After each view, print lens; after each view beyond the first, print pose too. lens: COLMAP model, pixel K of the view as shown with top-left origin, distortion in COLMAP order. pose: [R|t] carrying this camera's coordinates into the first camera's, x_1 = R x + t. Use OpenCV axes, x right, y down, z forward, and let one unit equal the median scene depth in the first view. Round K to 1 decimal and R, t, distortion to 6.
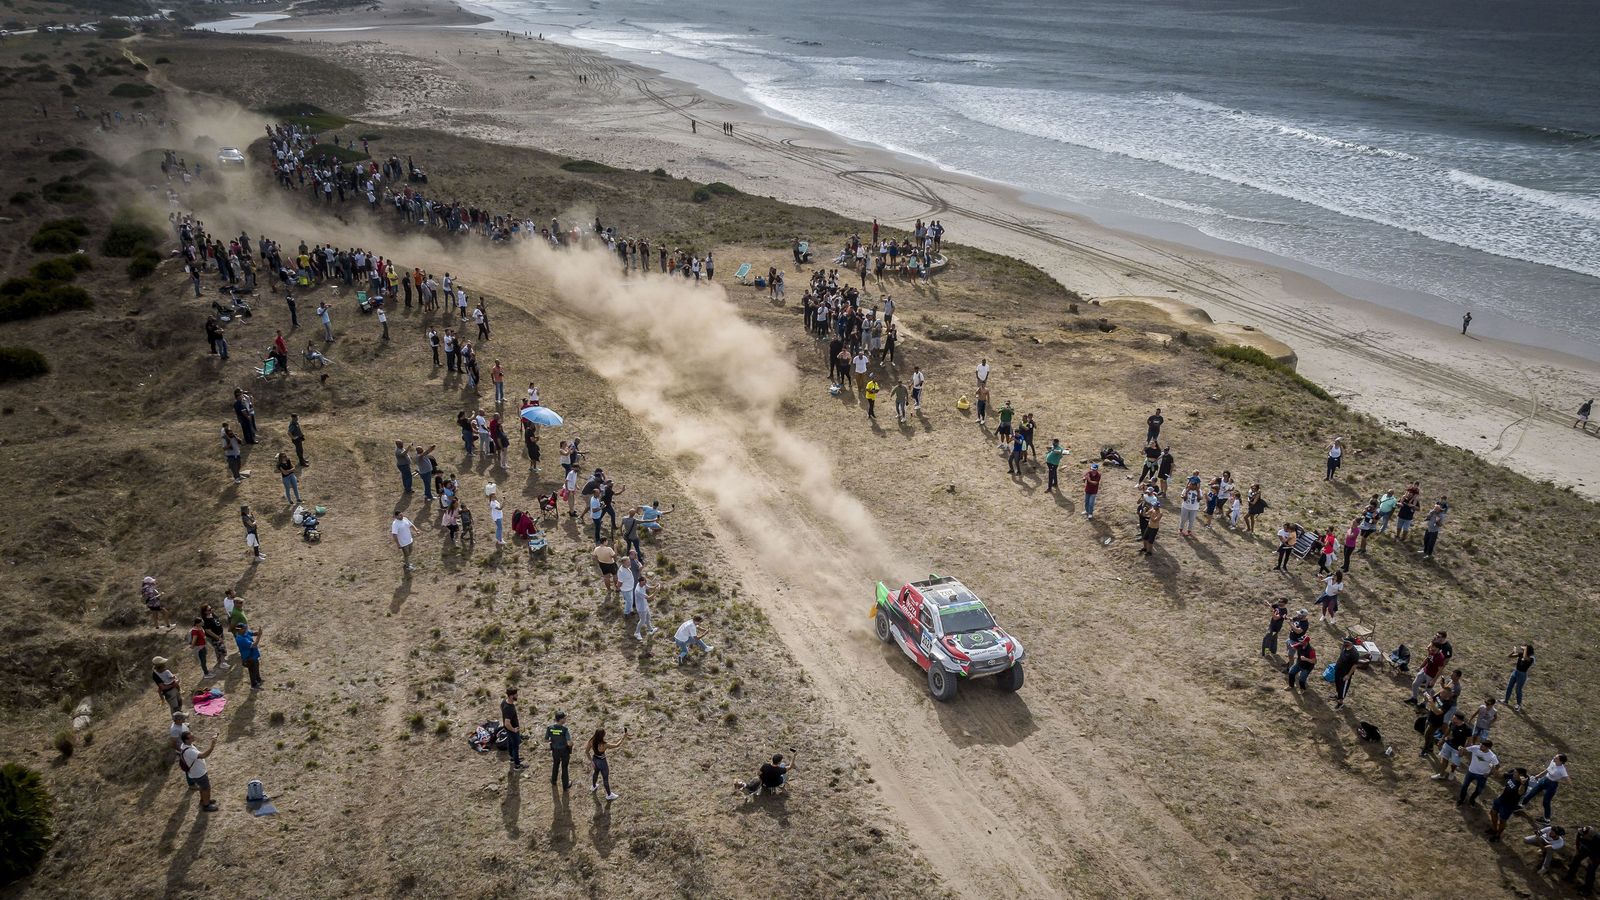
lens RADIAL K [[1119.6, 0, 802.9], [0, 1119.6, 602.4], [0, 0, 1]] dist [-0.034788, 0.021560]
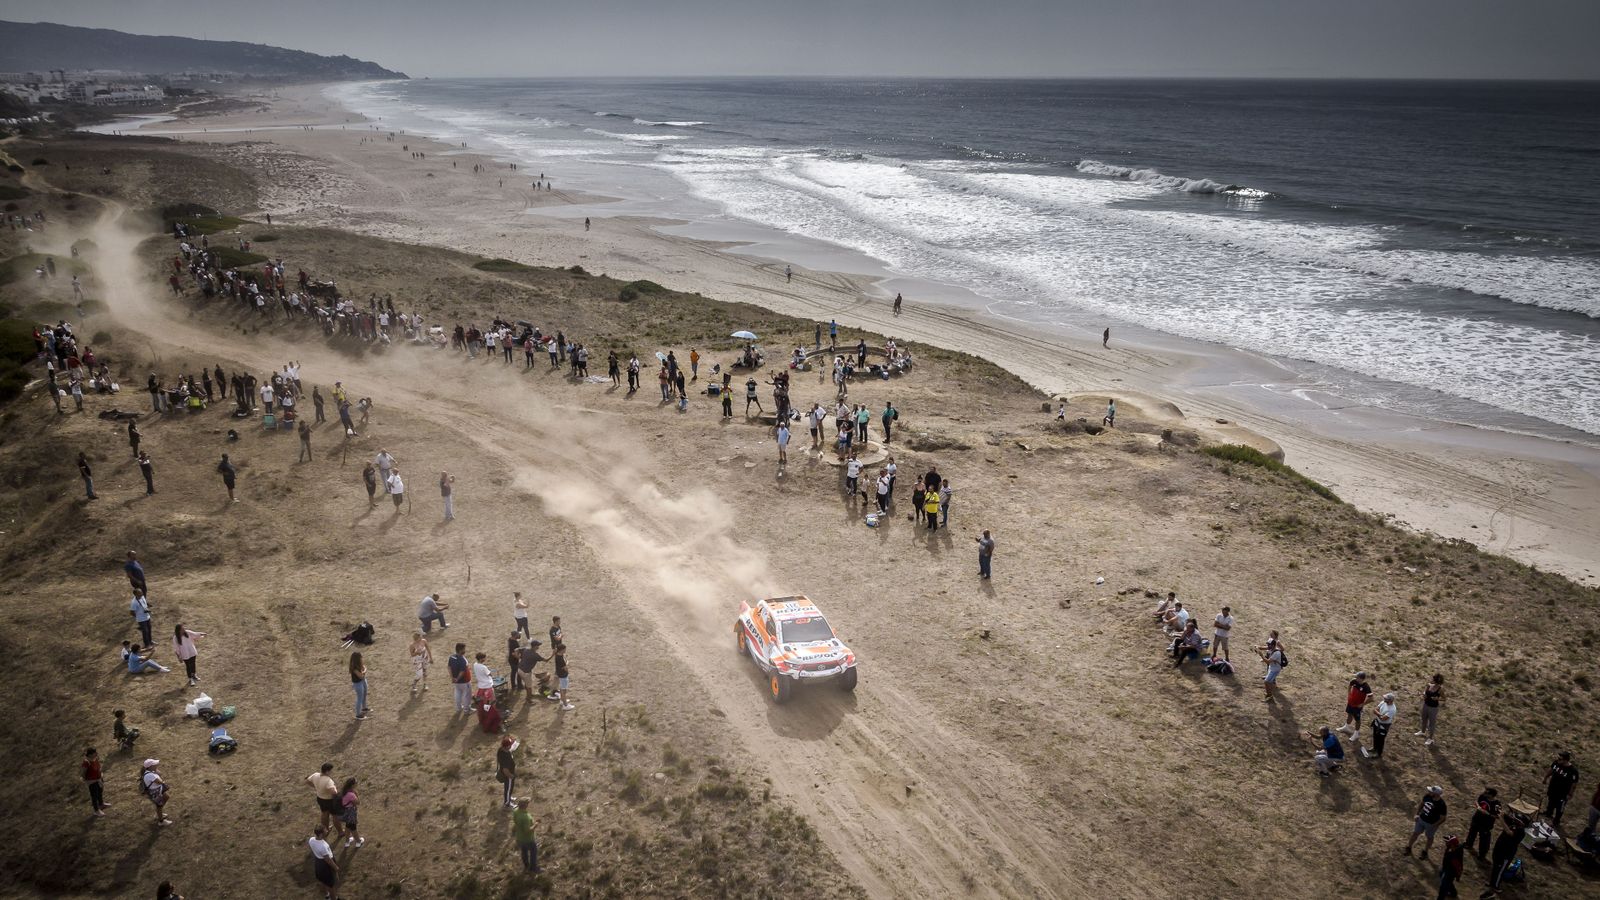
lens RADIAL K [[1125.5, 0, 803.8], [0, 1125.5, 542.8], [0, 0, 1]] dist [-0.034969, 0.022520]
pose [[0.995331, -0.037869, 0.088779, -0.054043], [0.048292, 0.991796, -0.118357, -0.050226], [-0.083568, 0.122092, 0.988994, 0.095345]]
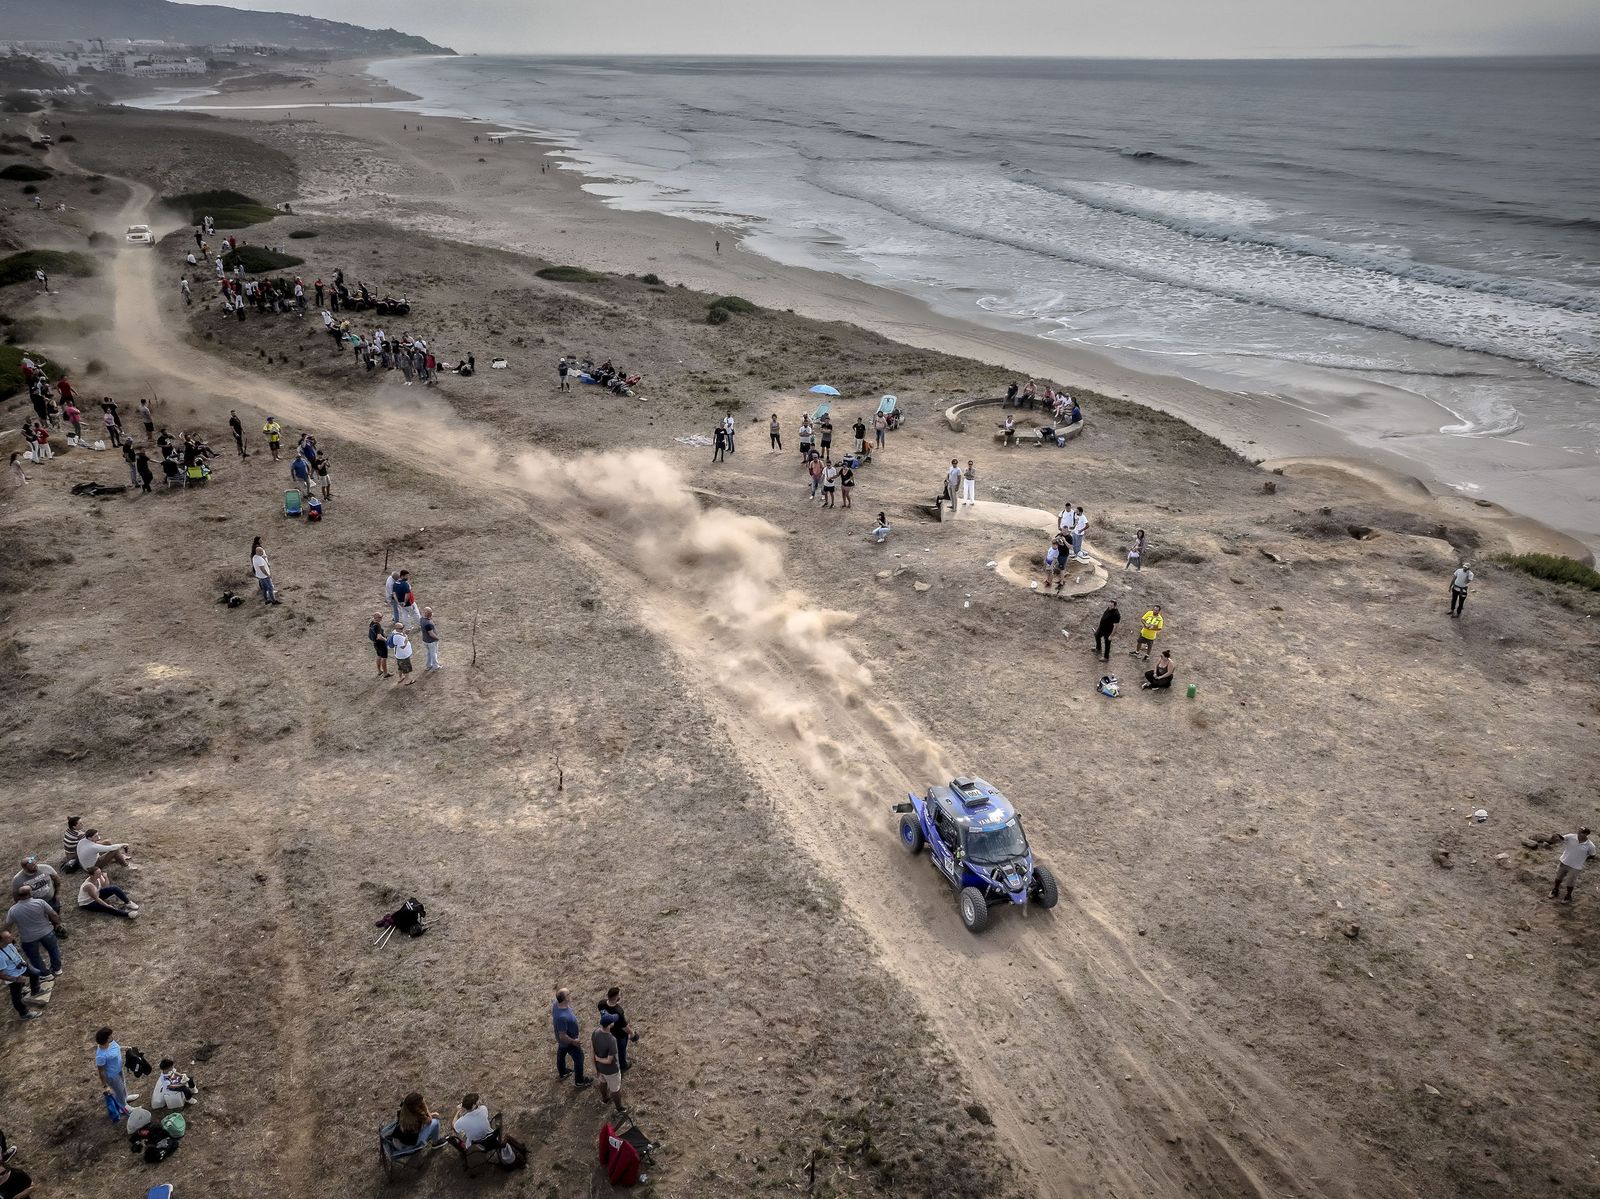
lens RADIAL K [[1129.4, 0, 804.0], [0, 1129.4, 590.8], [0, 0, 1]] dist [-0.004167, 0.022427]
pose [[0.998669, -0.019059, 0.047936, -0.110741], [0.022511, 0.997112, -0.072528, -0.157291], [-0.046415, 0.073511, 0.996214, 0.287363]]
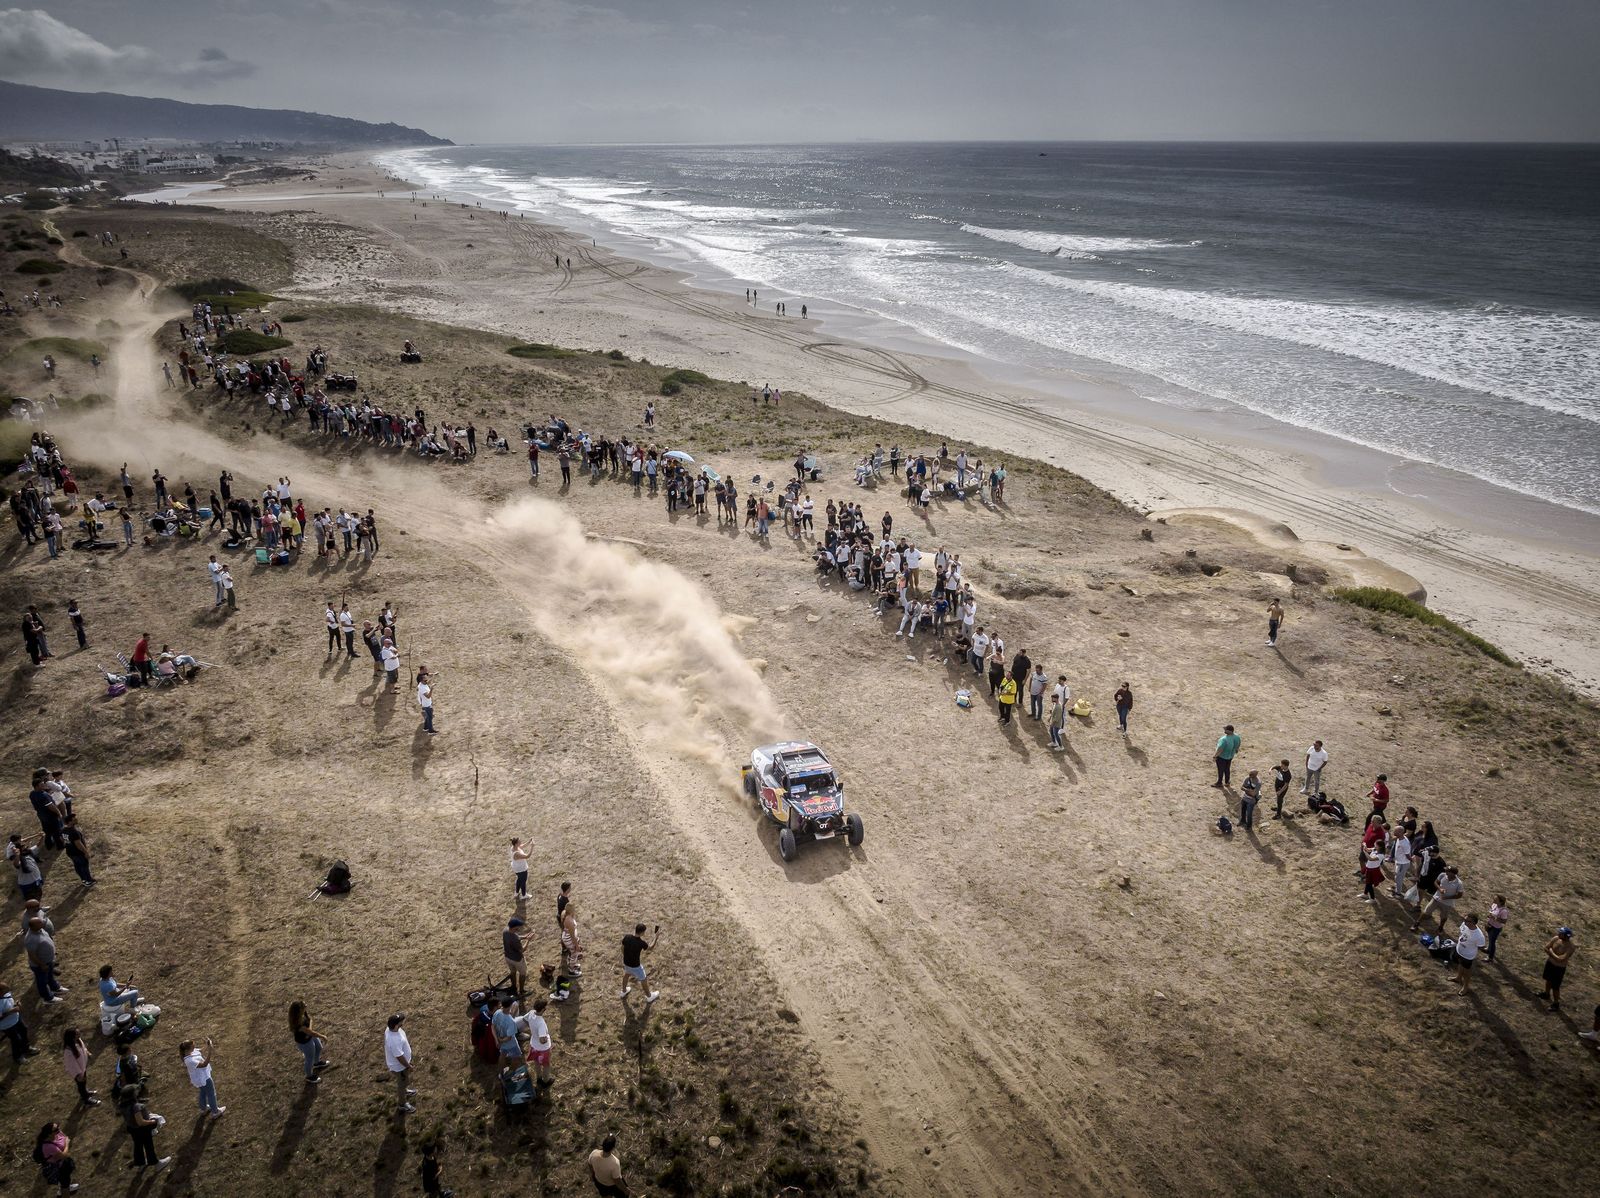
lens RADIAL K [[1126.0, 0, 803.4], [0, 1126.0, 592.6], [0, 0, 1]] dist [-0.038091, 0.027015]
pose [[0.998016, -0.027604, 0.056579, -0.063145], [0.034869, 0.990670, -0.131744, -0.127831], [-0.052415, 0.133455, 0.989668, 0.208620]]
